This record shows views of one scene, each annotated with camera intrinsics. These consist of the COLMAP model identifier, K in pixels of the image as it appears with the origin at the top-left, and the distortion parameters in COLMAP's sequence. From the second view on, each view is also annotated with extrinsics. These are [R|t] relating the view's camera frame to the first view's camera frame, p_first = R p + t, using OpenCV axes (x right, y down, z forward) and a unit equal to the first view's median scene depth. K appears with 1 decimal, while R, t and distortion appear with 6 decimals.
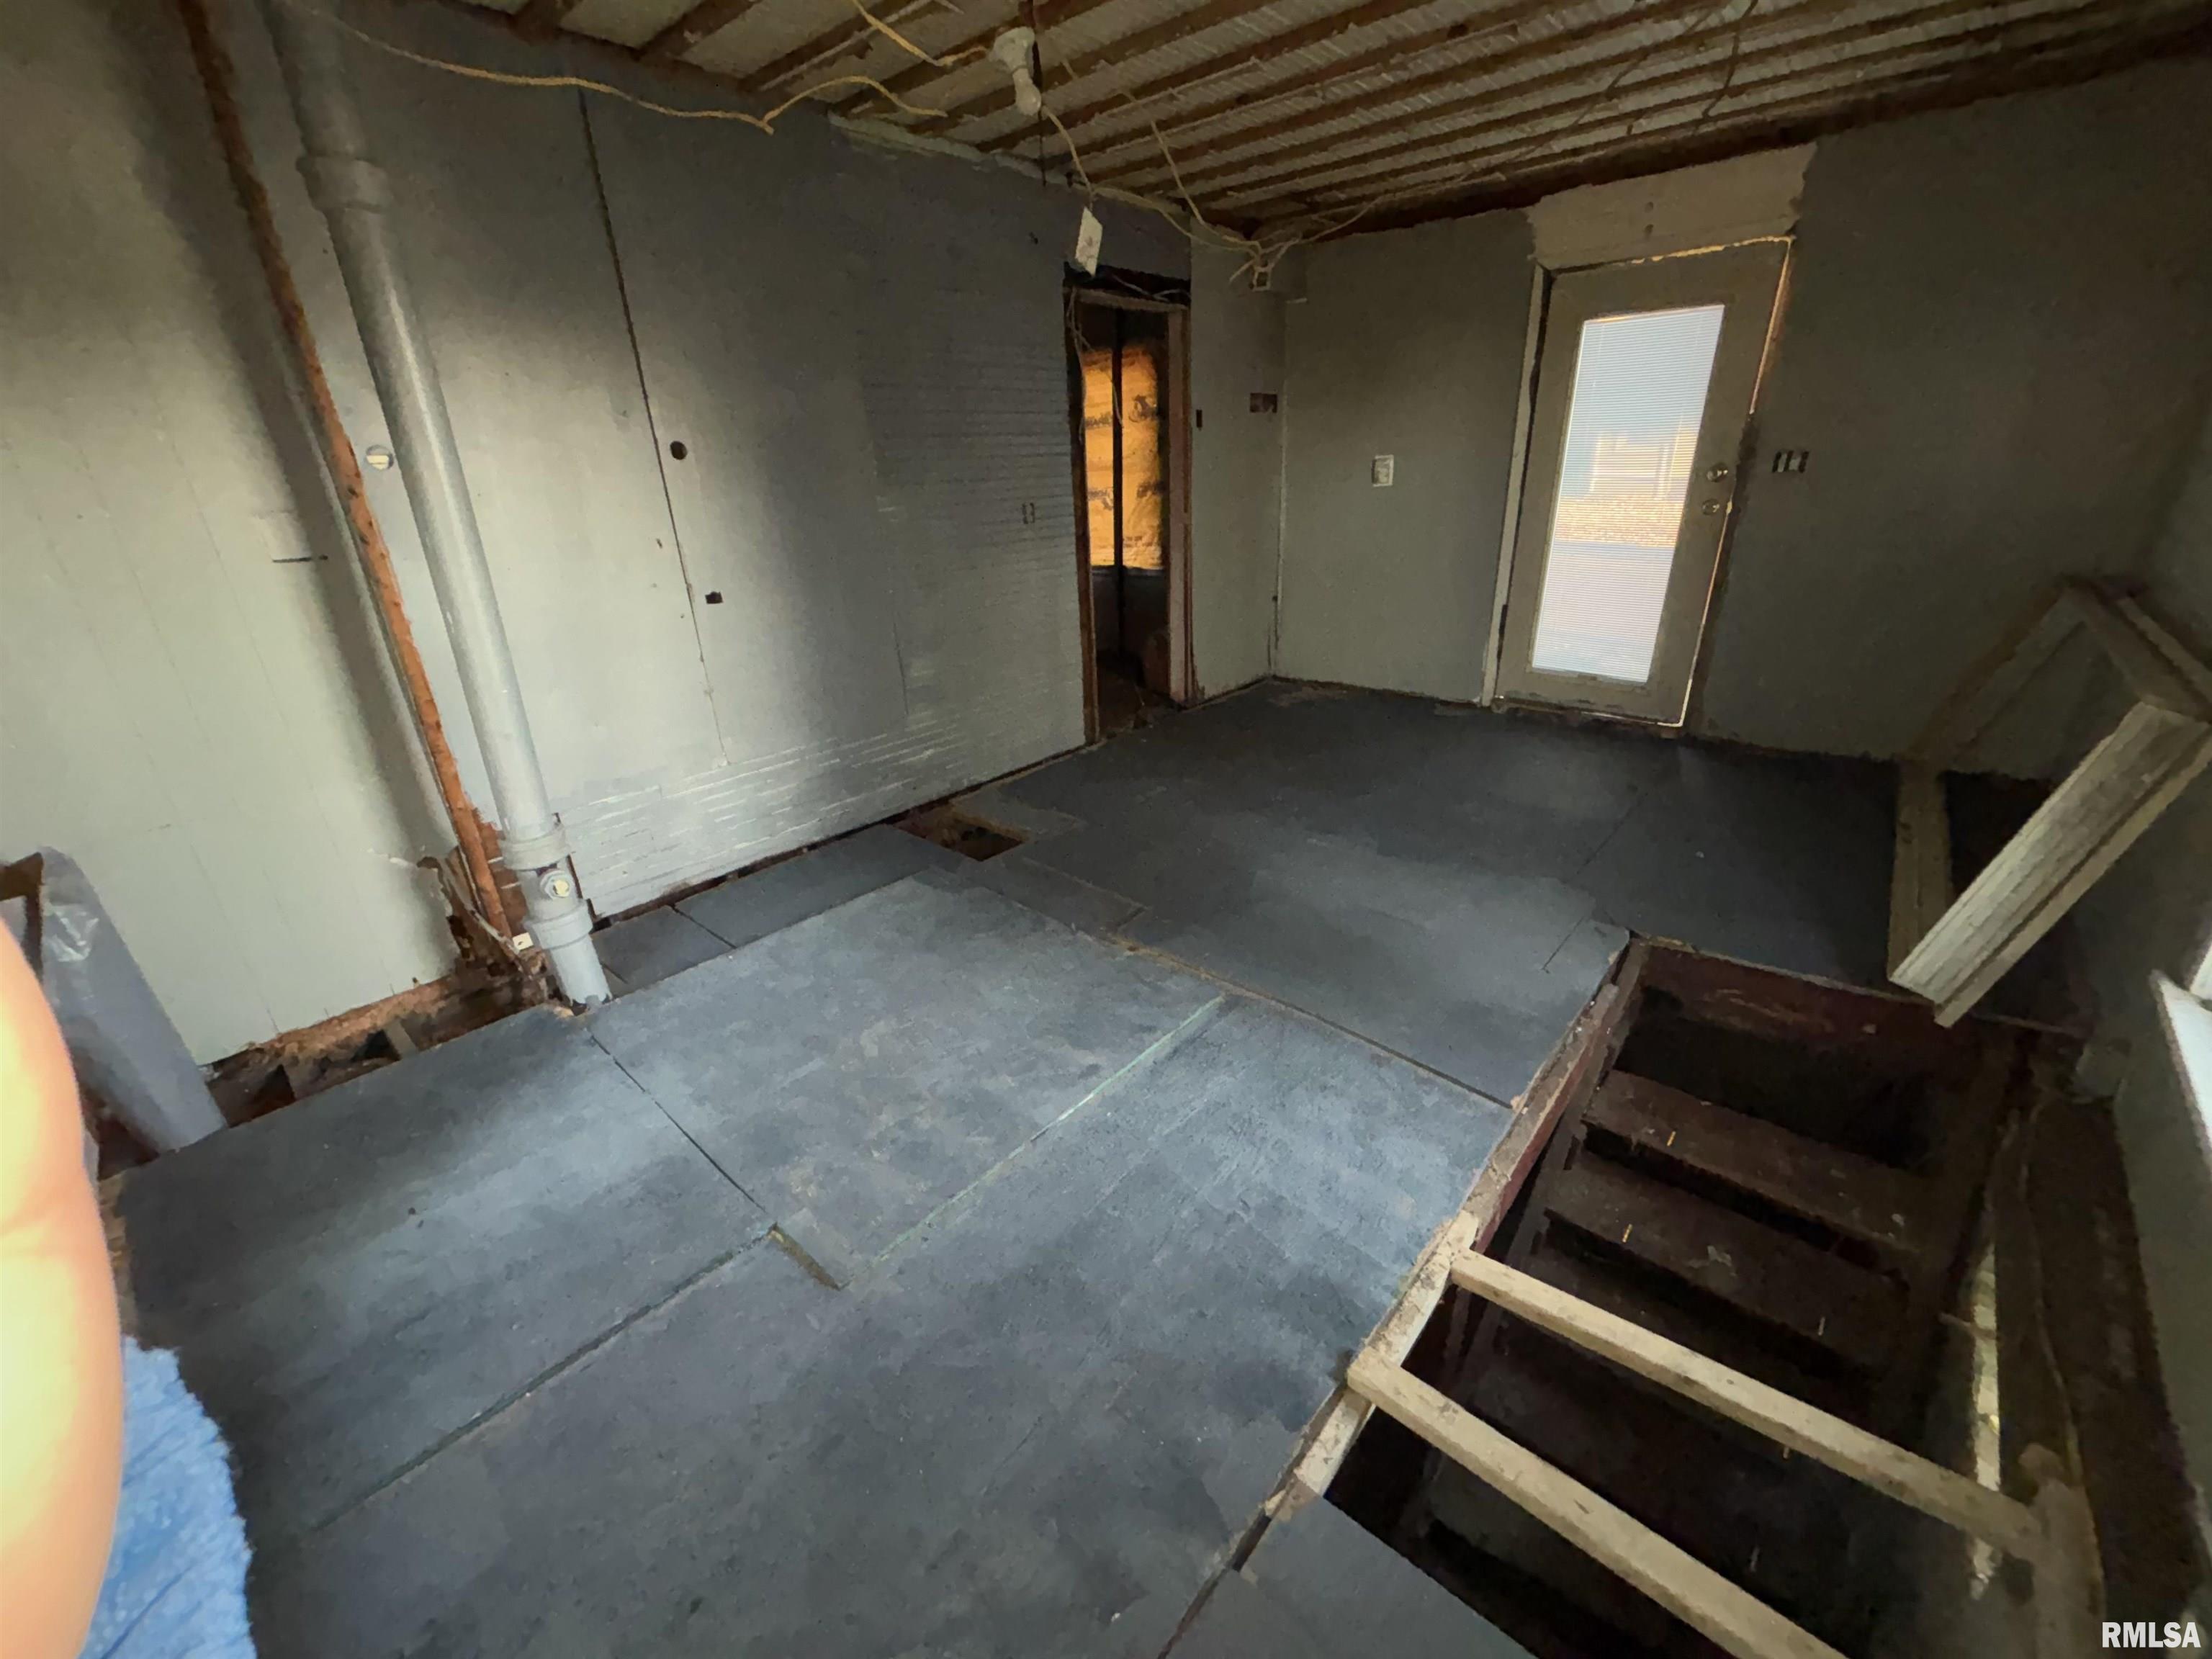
lens RADIAL K [[889.0, 0, 1106.0], [0, 889.0, 826.3], [0, 0, 1]] dist [-0.003228, 0.002519]
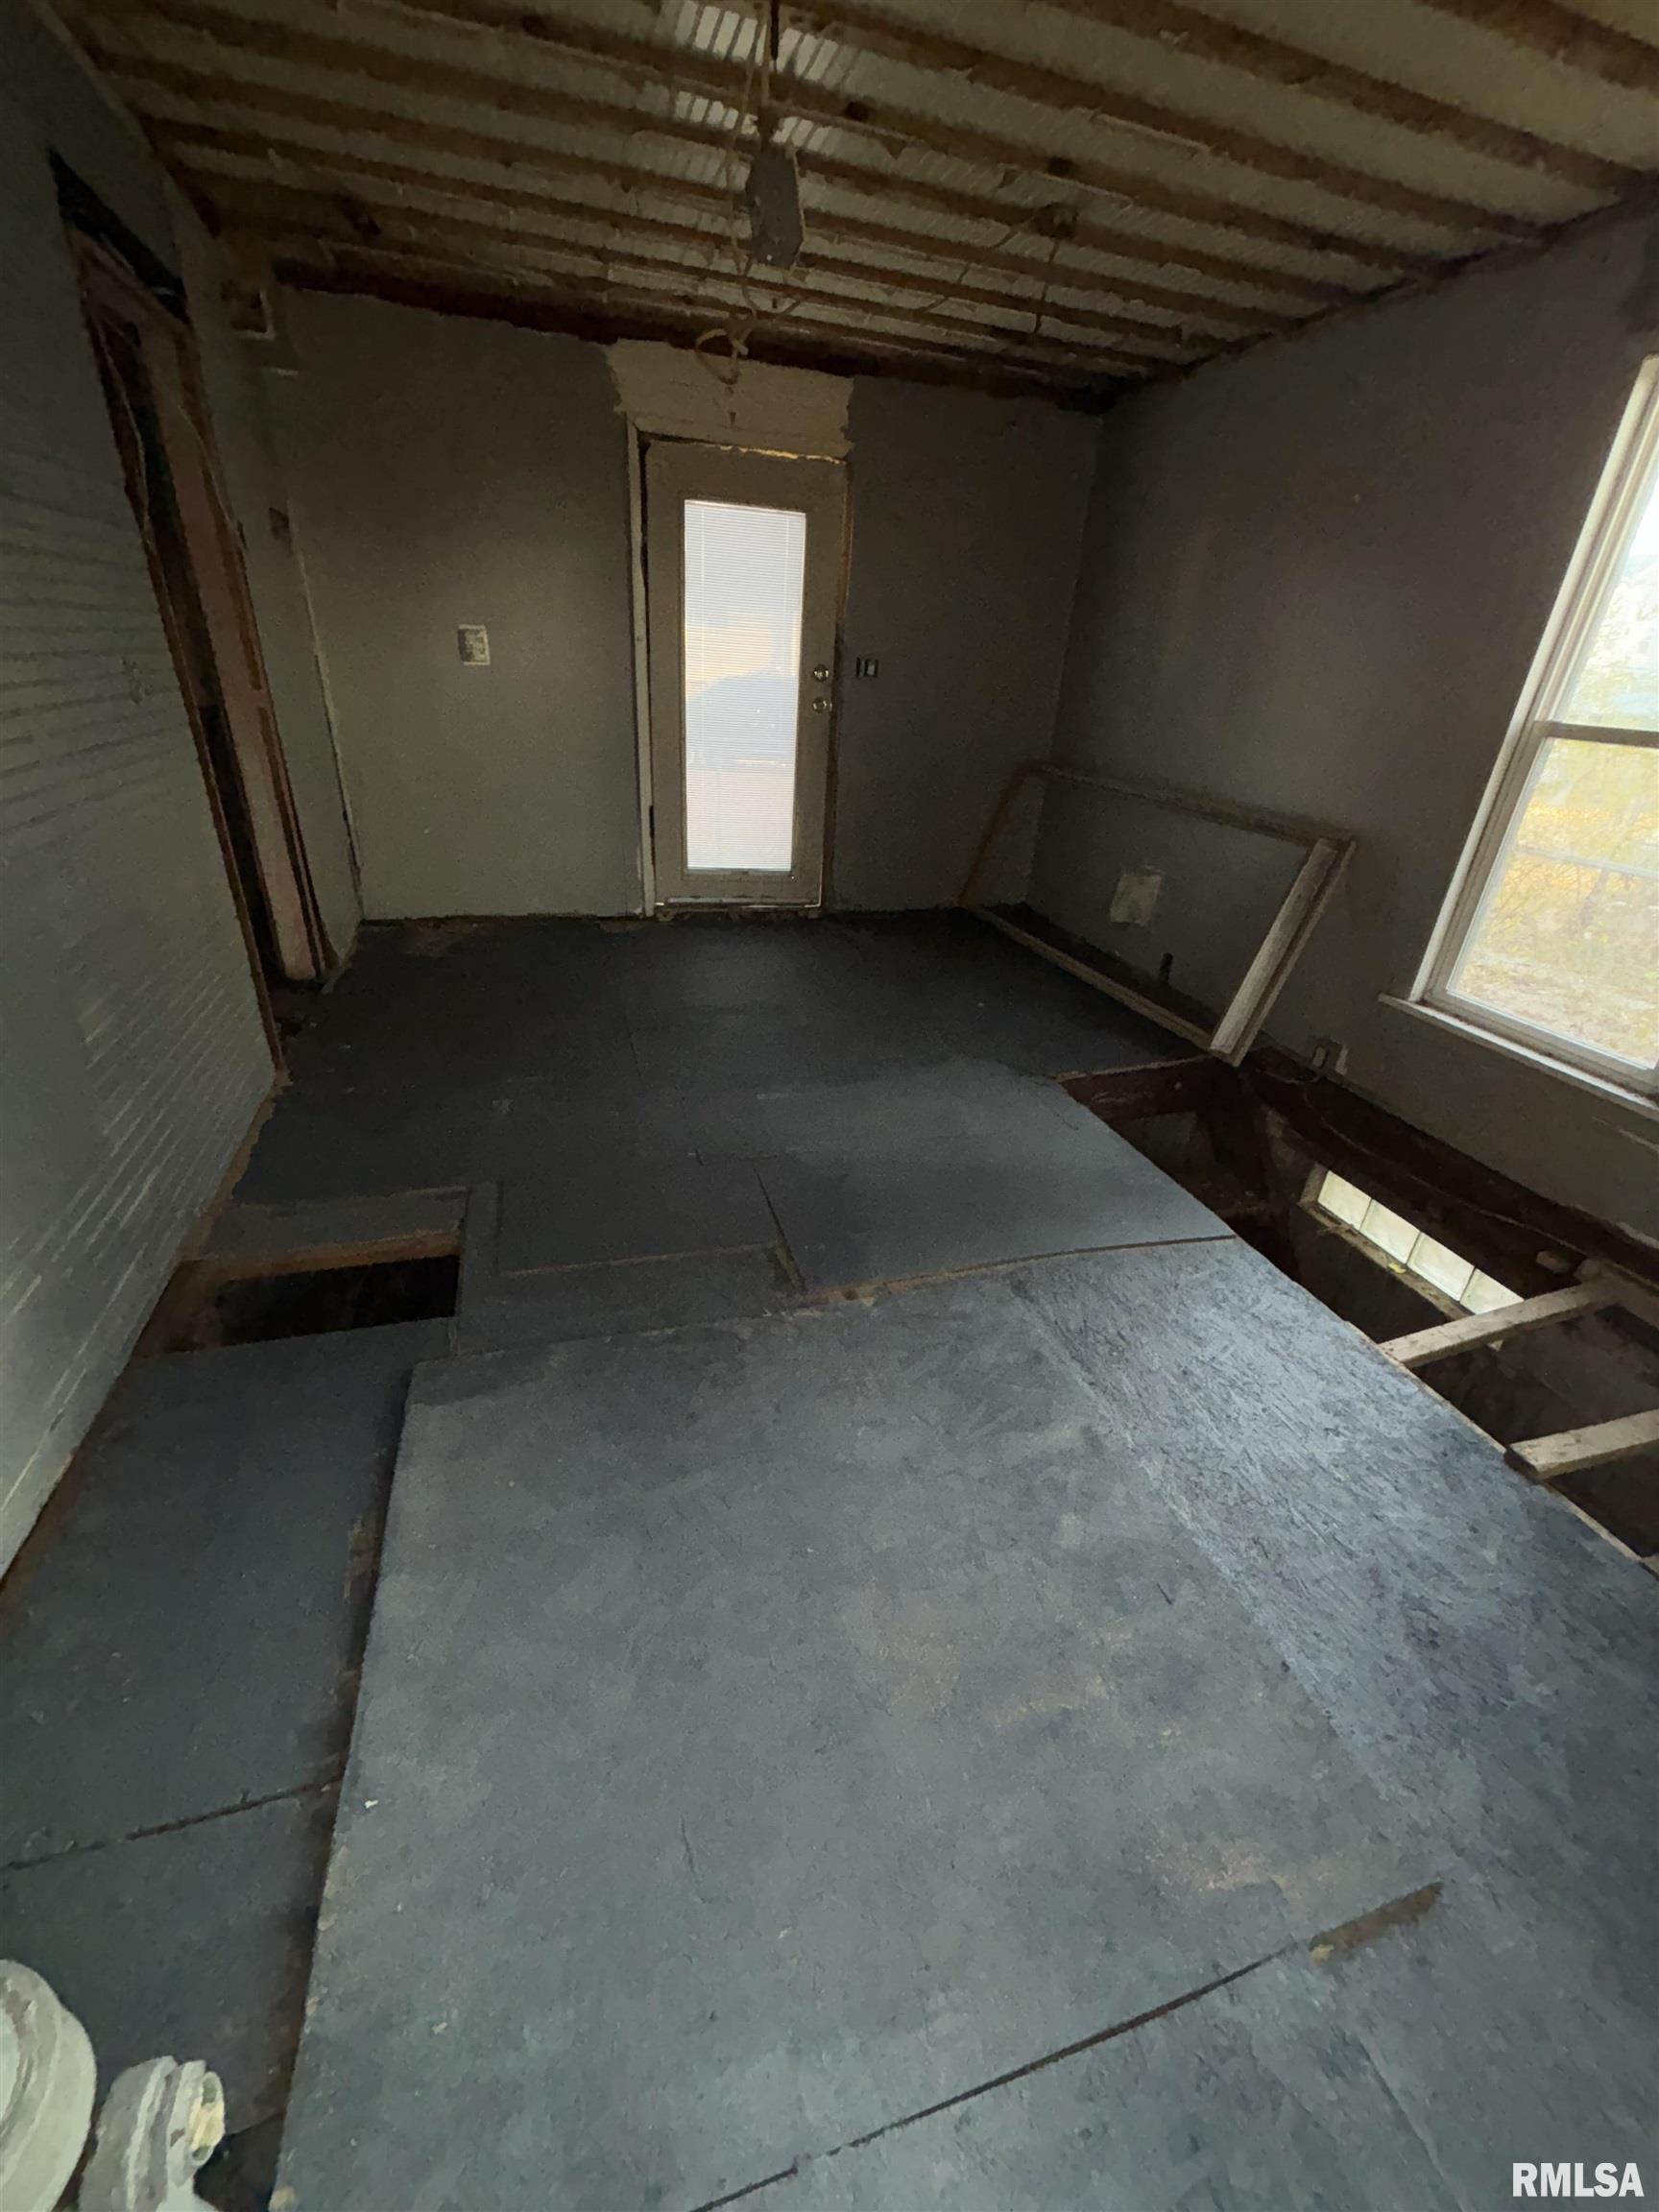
lens RADIAL K [[889.0, 0, 841.0], [0, 889.0, 1107.0], [0, 0, 1]] dist [-0.003228, 0.002519]
pose [[0.508992, -0.329785, 0.795090, -0.537902], [0.256096, 0.939886, 0.225898, -0.192121], [-0.821792, 0.088639, 0.562851, 0.575480]]
